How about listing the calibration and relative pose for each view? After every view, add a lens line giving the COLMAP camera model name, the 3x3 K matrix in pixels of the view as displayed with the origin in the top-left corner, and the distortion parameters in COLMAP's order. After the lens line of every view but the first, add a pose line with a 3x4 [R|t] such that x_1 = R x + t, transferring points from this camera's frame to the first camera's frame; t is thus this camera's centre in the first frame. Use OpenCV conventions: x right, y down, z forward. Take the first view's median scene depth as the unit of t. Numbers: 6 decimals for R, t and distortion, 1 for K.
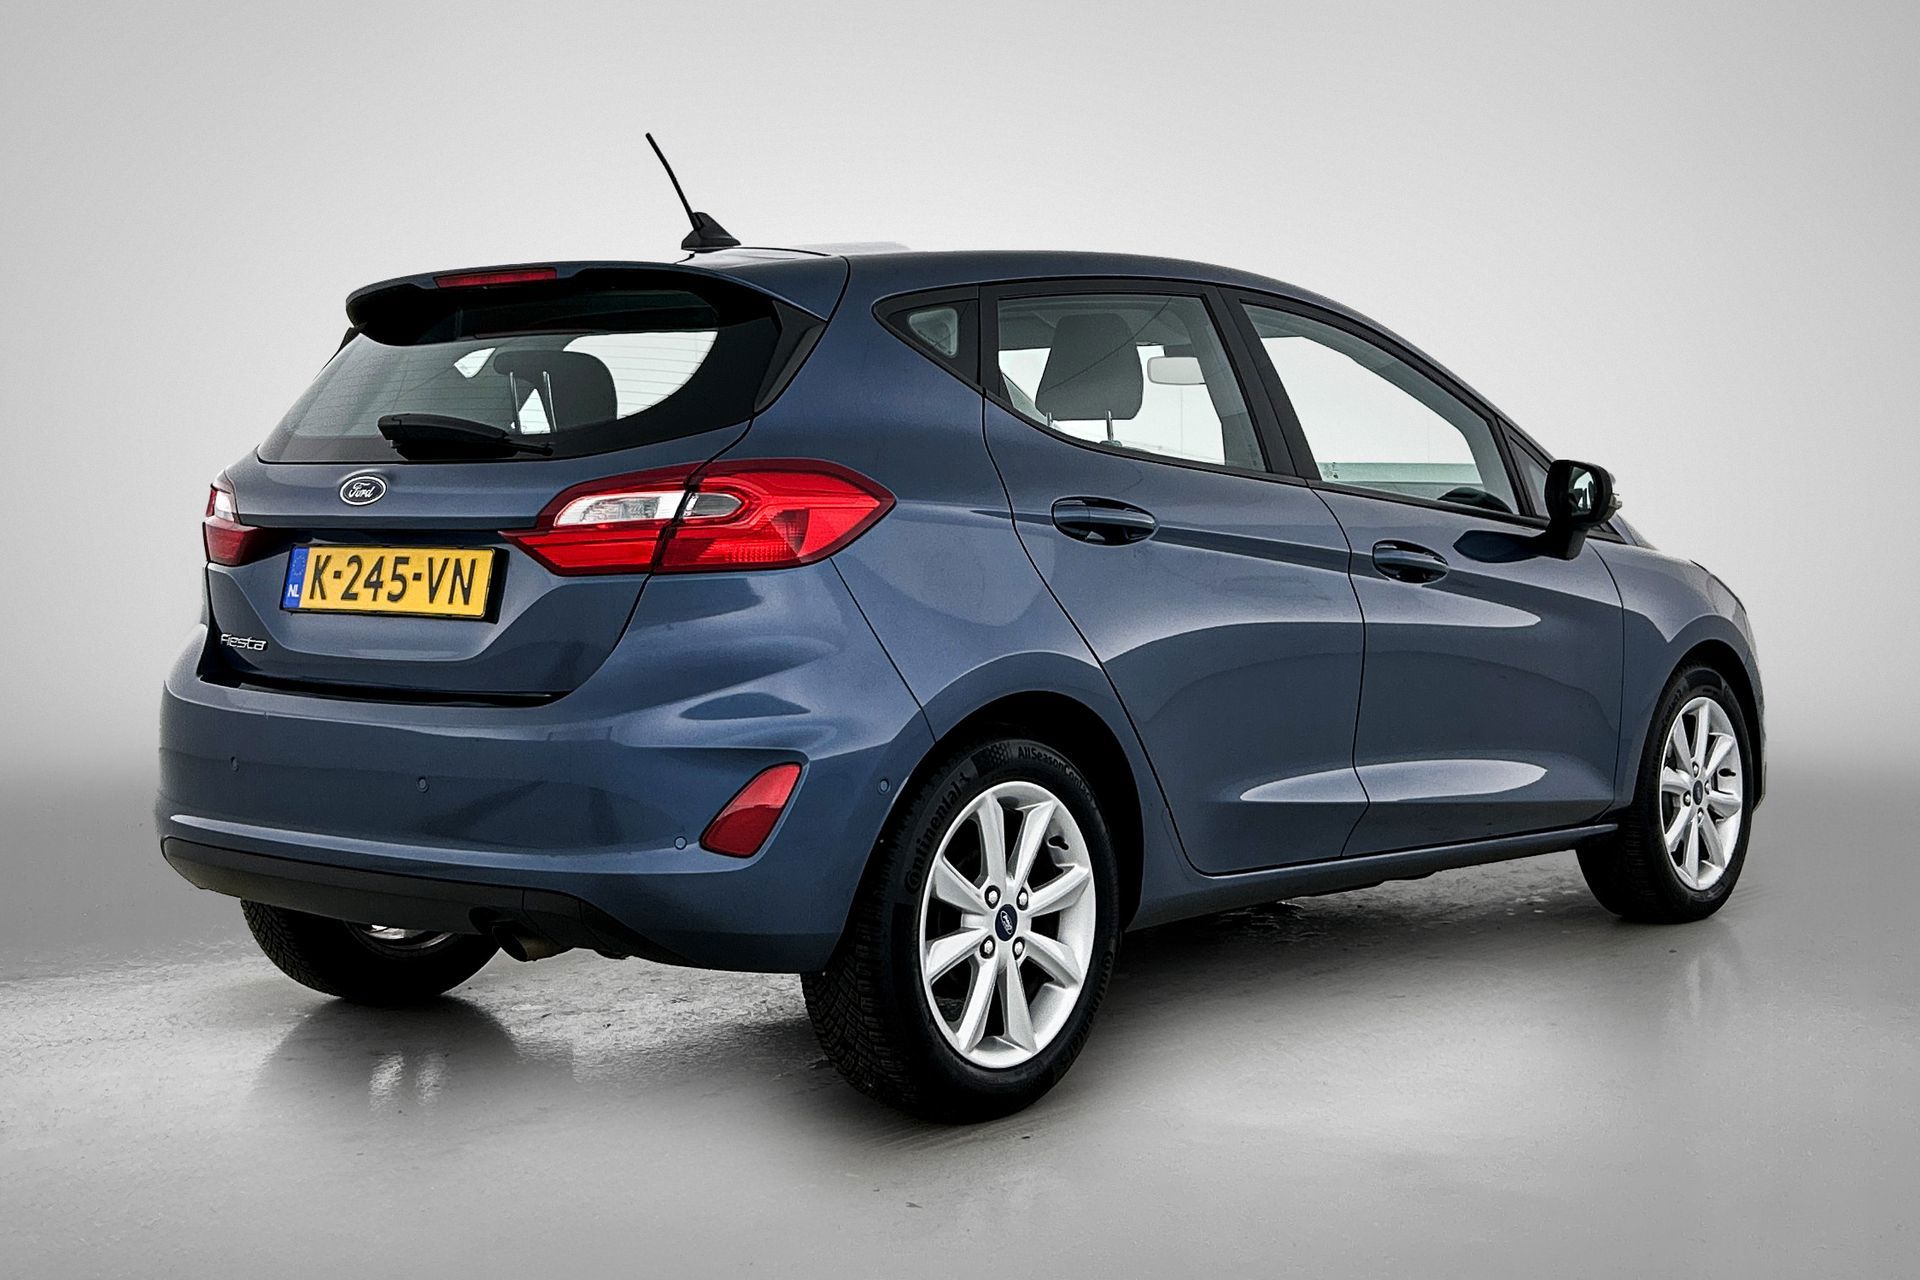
lens RADIAL K [[4311.5, 0, 960.0], [0, 4311.5, 640.0], [0, 0, 1]] dist [-0.596364, -0.075945]
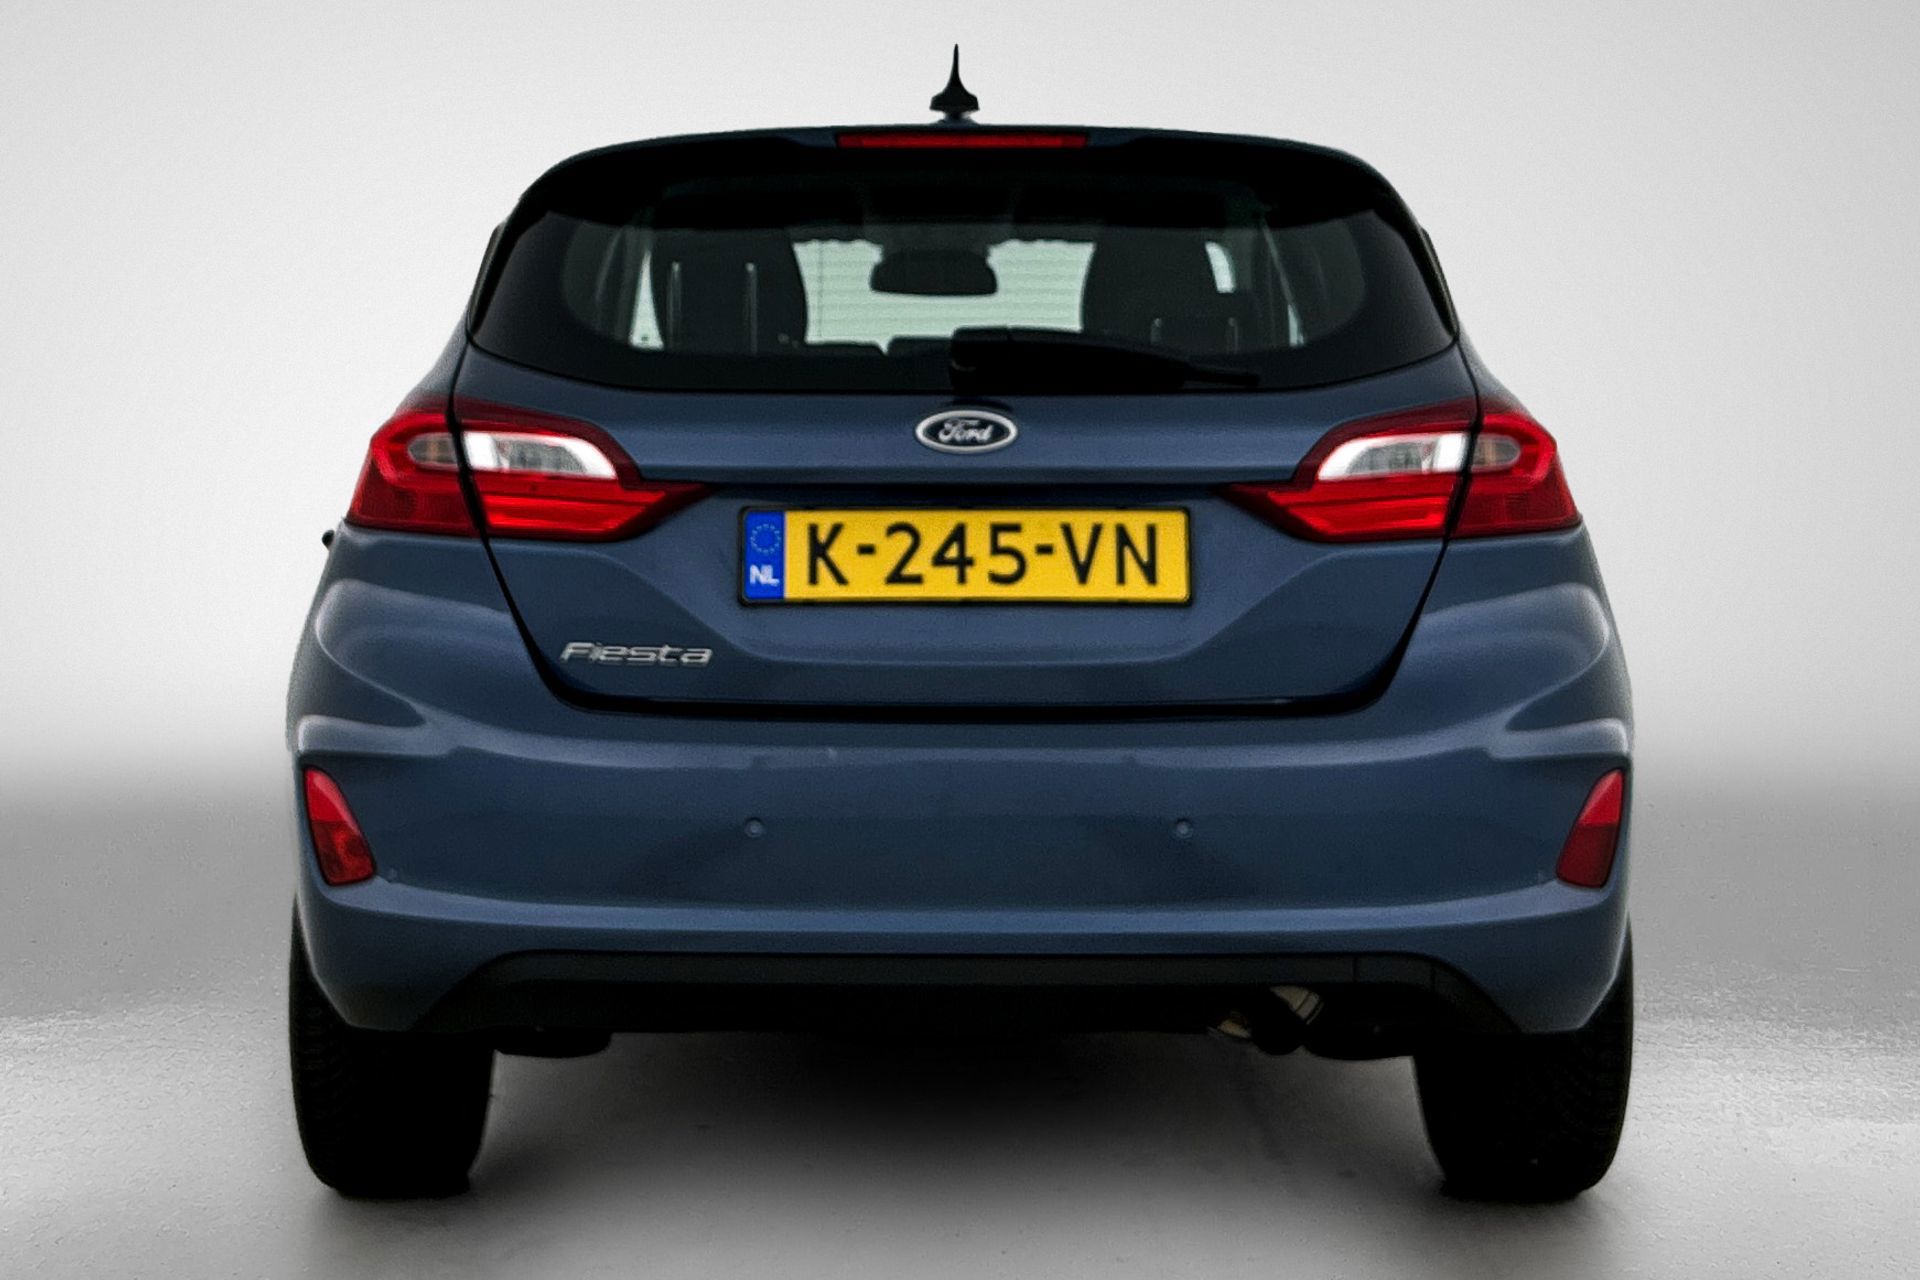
lens RADIAL K [[4311.5, 0, 960.0], [0, 4311.5, 640.0], [0, 0, 1]] dist [-0.596364, -0.075945]
pose [[0.723067, -0.022742, 0.690403, -0.641329], [0.029097, 0.999574, 0.002453, -0.001578], [-0.690164, 0.018315, 0.723421, 0.472698]]
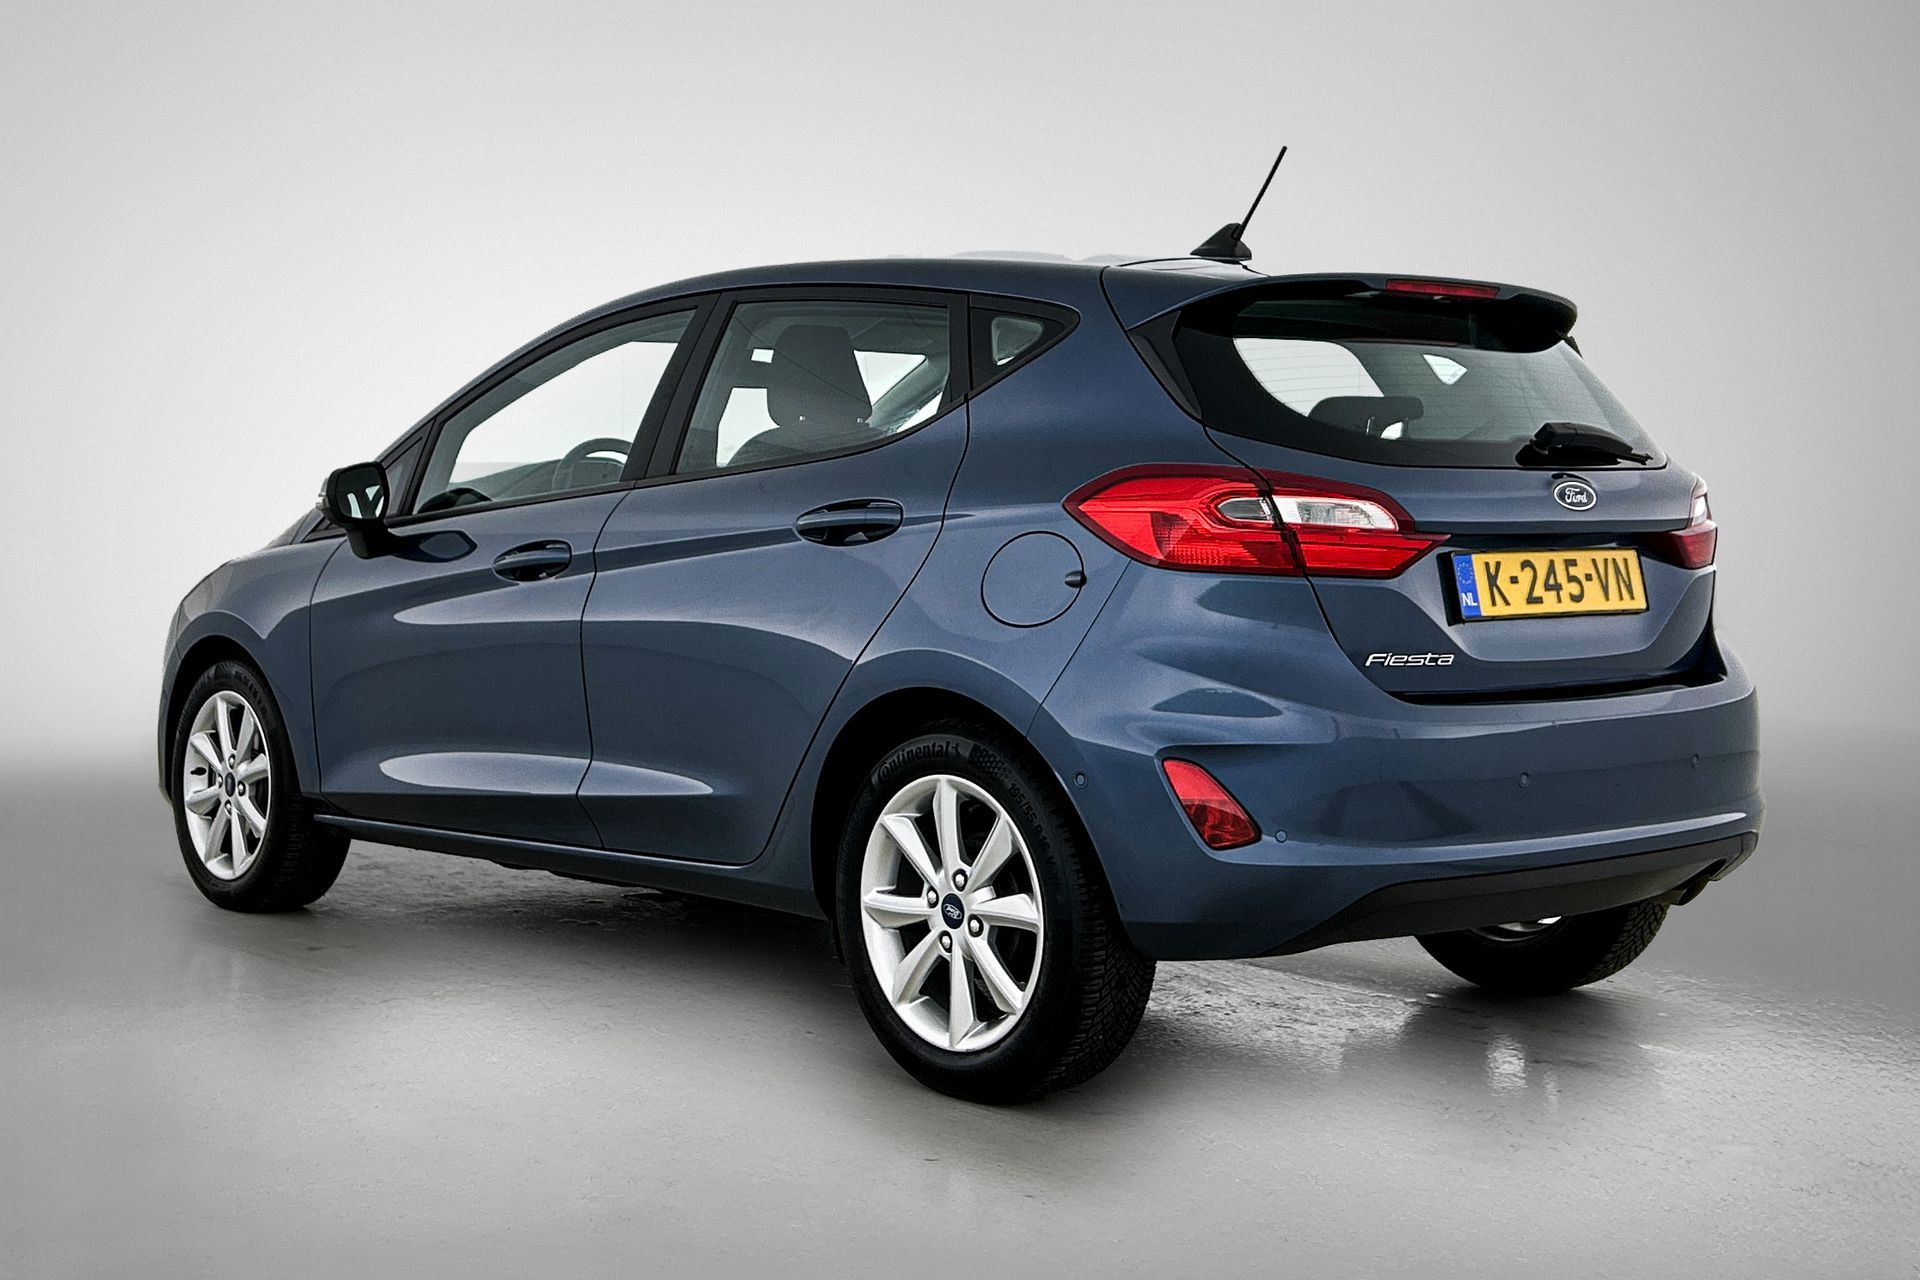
lens RADIAL K [[4311.5, 0, 960.0], [0, 4311.5, 640.0], [0, 0, 1]] dist [-0.596364, -0.075945]
pose [[0.031922, -0.044609, 0.998494, -1.170432], [0.043674, 0.998112, 0.043195, -0.051032], [-0.998536, 0.042229, 0.033809, 1.110176]]
